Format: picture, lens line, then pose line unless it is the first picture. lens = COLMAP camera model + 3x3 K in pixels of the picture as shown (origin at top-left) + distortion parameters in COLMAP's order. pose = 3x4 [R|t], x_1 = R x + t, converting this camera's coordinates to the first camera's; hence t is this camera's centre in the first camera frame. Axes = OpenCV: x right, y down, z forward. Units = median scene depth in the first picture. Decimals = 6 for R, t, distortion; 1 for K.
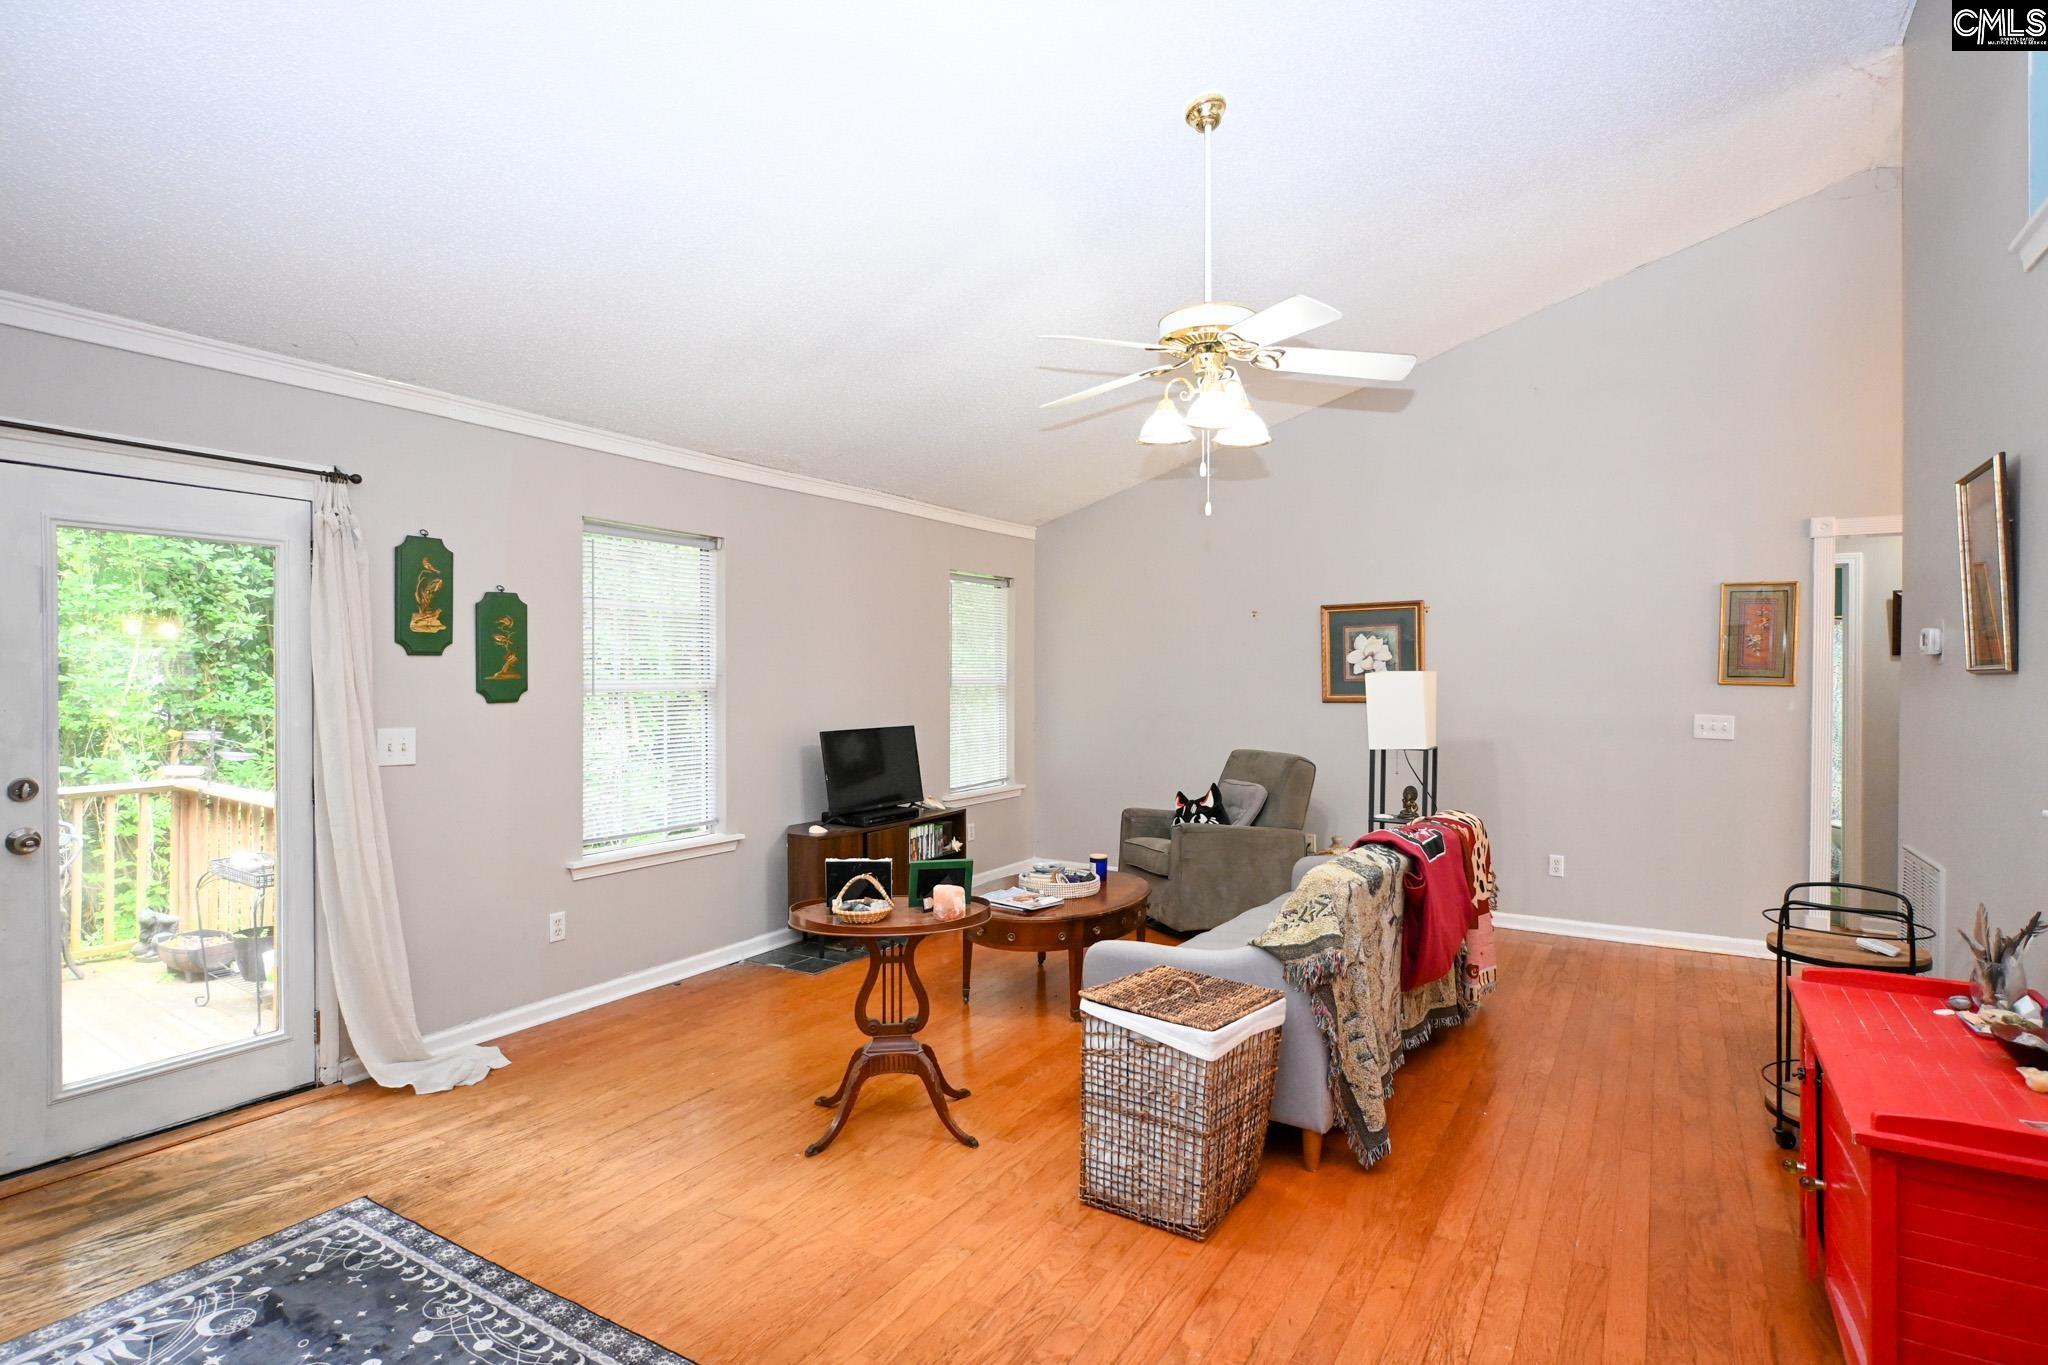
lens RADIAL K [[1016.8, 0, 1028.1], [0, 1016.8, 685.1], [0, 0, 1]] dist [-0.000164, -0.000301]
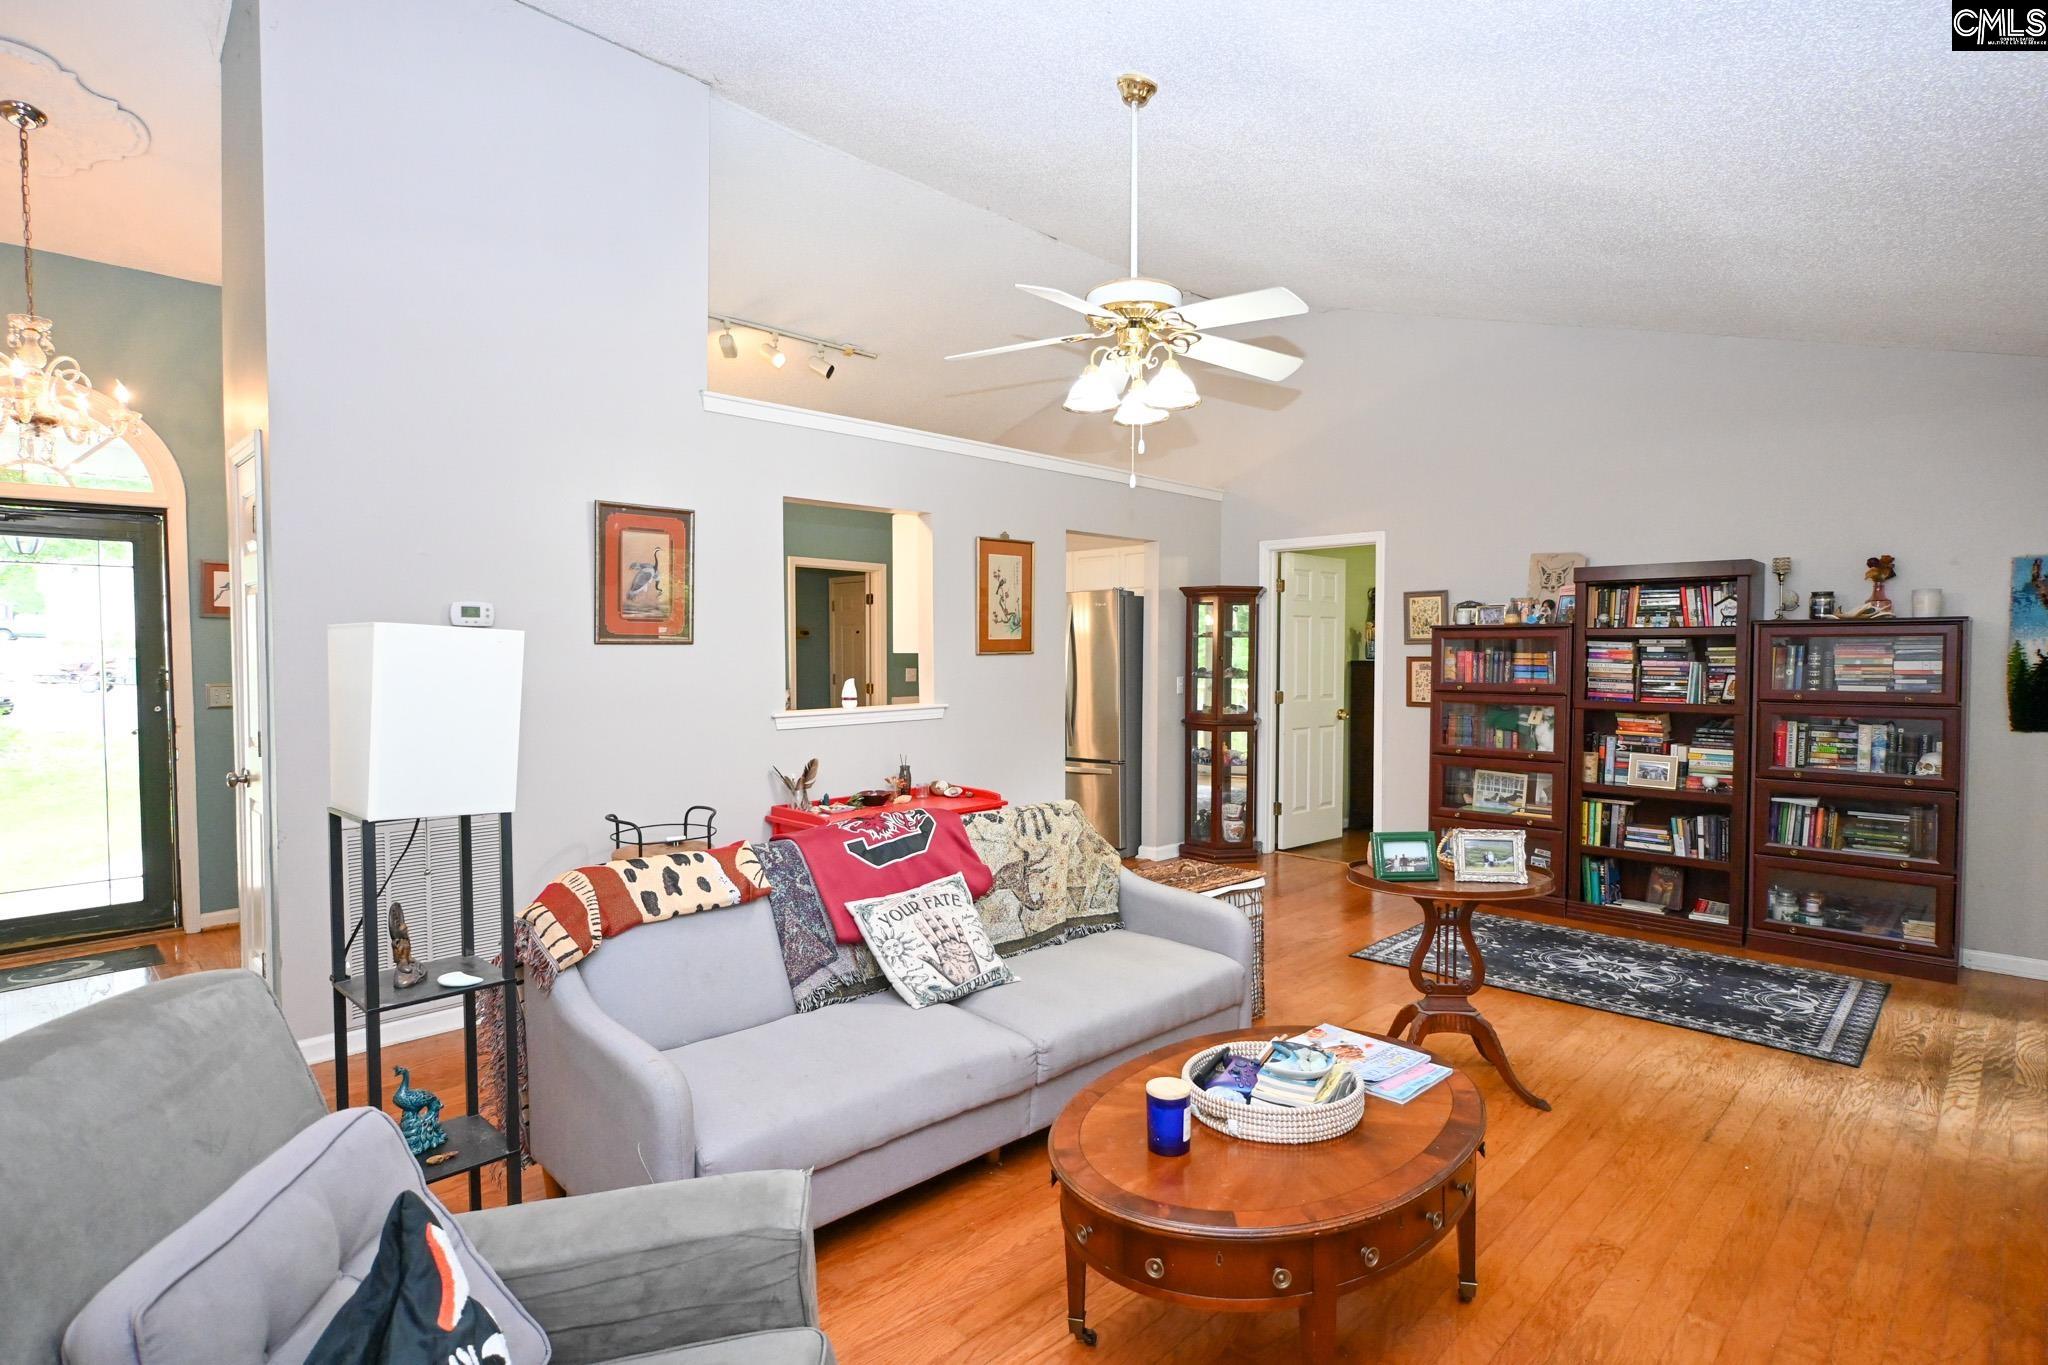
lens RADIAL K [[1004.7, 0, 1014.5], [0, 1004.7, 684.8], [0, 0, 1]] dist [-0.014400, 0.000280]
pose [[-0.970118, -0.011680, 0.242353, 0.038067], [-0.002369, 0.999249, 0.038675, -0.002375], [-0.242622, 0.036946, -0.969417, 1.729443]]
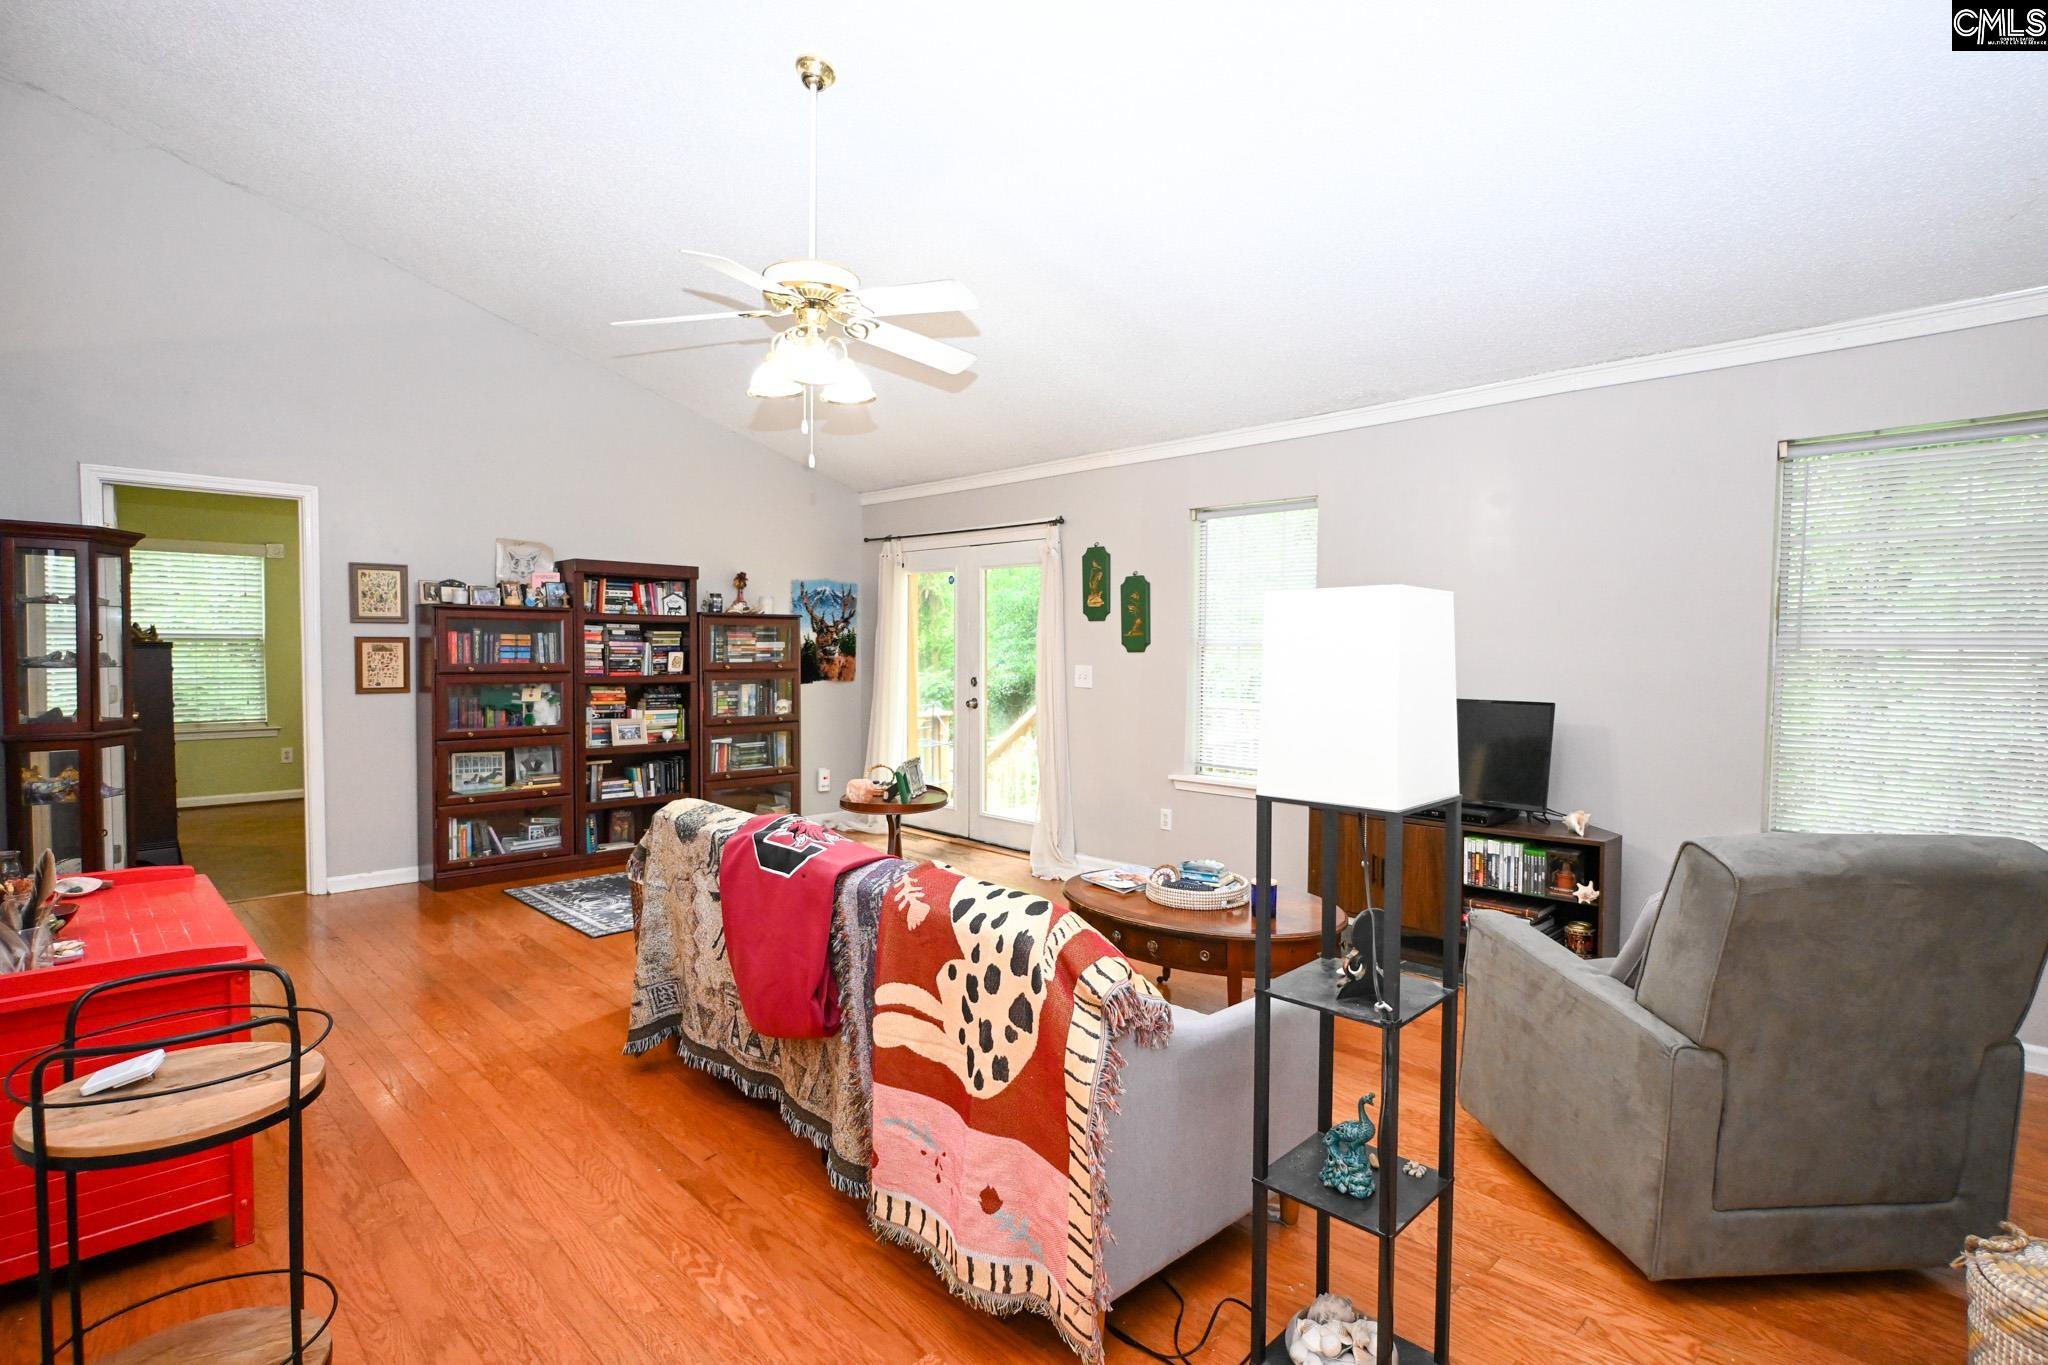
lens RADIAL K [[1028.0, 0, 1028.8], [0, 1028.0, 677.5], [0, 0, 1]] dist [-0.000829, -0.000207]
pose [[-0.237975, 0.027281, -0.970888, 0.995326], [-0.015293, 0.999376, 0.031829, 0.009954], [0.971151, 0.022422, -0.237410, 1.269565]]
